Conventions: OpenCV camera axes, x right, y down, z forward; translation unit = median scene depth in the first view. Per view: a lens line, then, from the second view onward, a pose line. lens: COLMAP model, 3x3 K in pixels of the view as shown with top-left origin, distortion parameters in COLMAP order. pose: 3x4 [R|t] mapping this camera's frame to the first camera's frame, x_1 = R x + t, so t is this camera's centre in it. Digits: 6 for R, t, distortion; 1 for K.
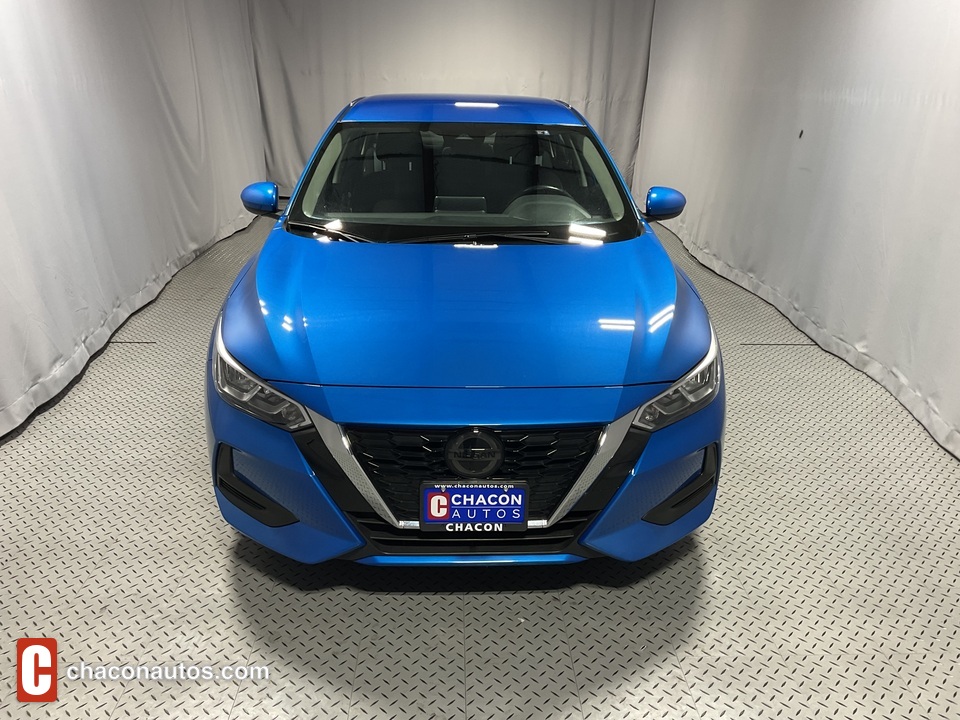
lens RADIAL K [[784.7, 0, 477.4], [0, 784.7, 361.4], [0, 0, 1]] dist [0.100766, -0.199451]
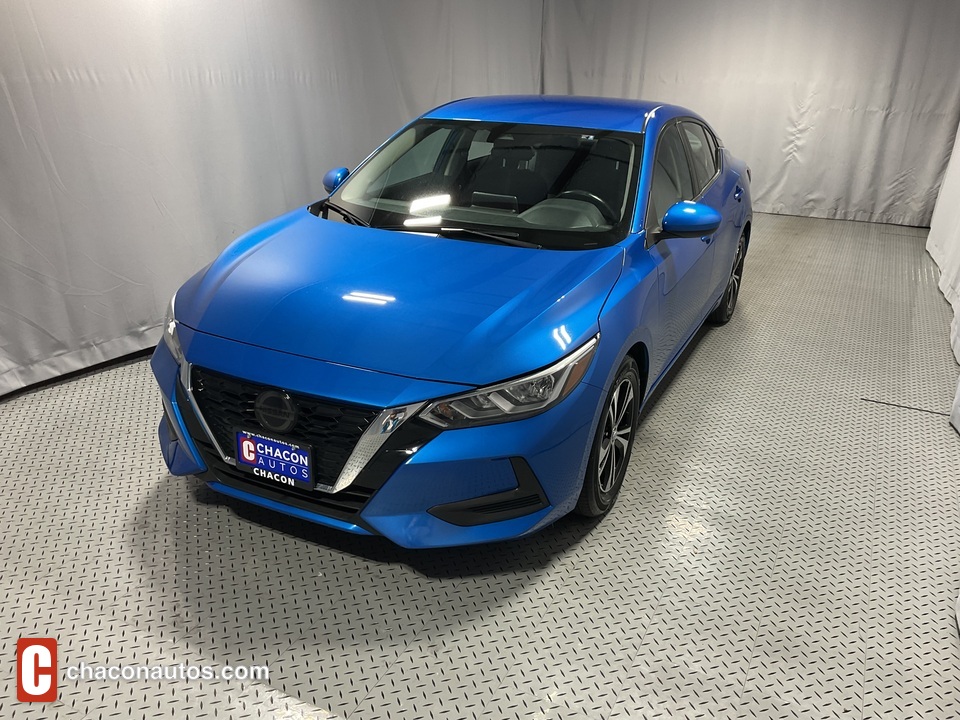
lens RADIAL K [[784.7, 0, 477.4], [0, 784.7, 361.4], [0, 0, 1]] dist [0.100766, -0.199451]
pose [[0.883078, 0.175603, -0.435128, 0.716034], [-0.176099, 0.983578, 0.039552, -0.047197], [0.434928, 0.041698, 0.899499, 0.104202]]
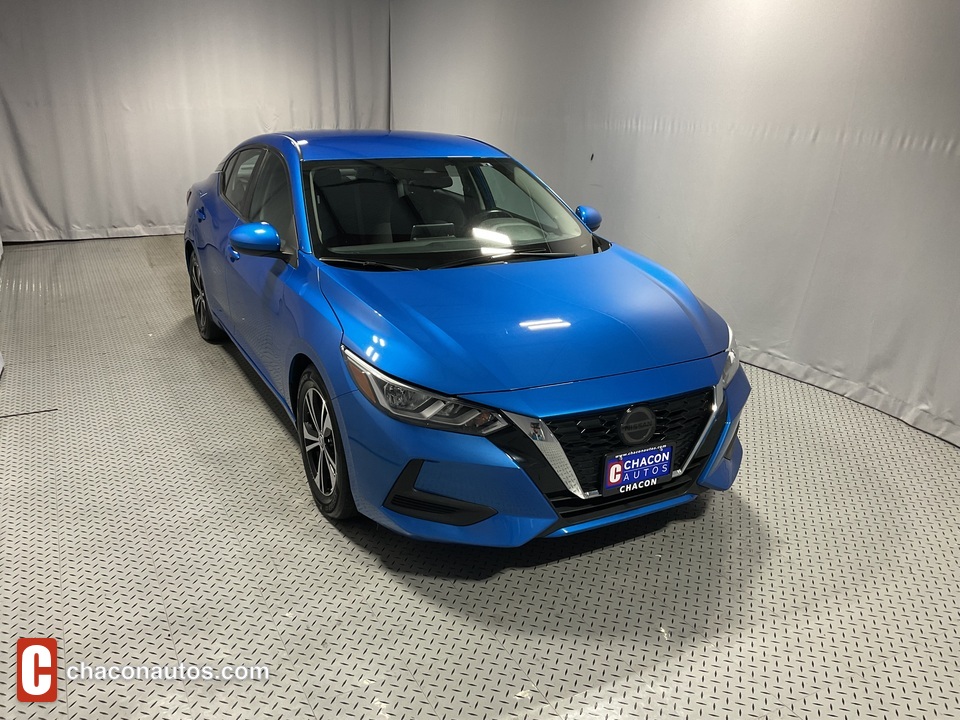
lens RADIAL K [[784.7, 0, 477.4], [0, 784.7, 361.4], [0, 0, 1]] dist [0.100766, -0.199451]
pose [[0.900910, -0.137149, 0.411766, -0.714565], [0.147253, 0.989072, 0.007259, -0.027852], [-0.408262, 0.054095, 0.911261, -0.034636]]
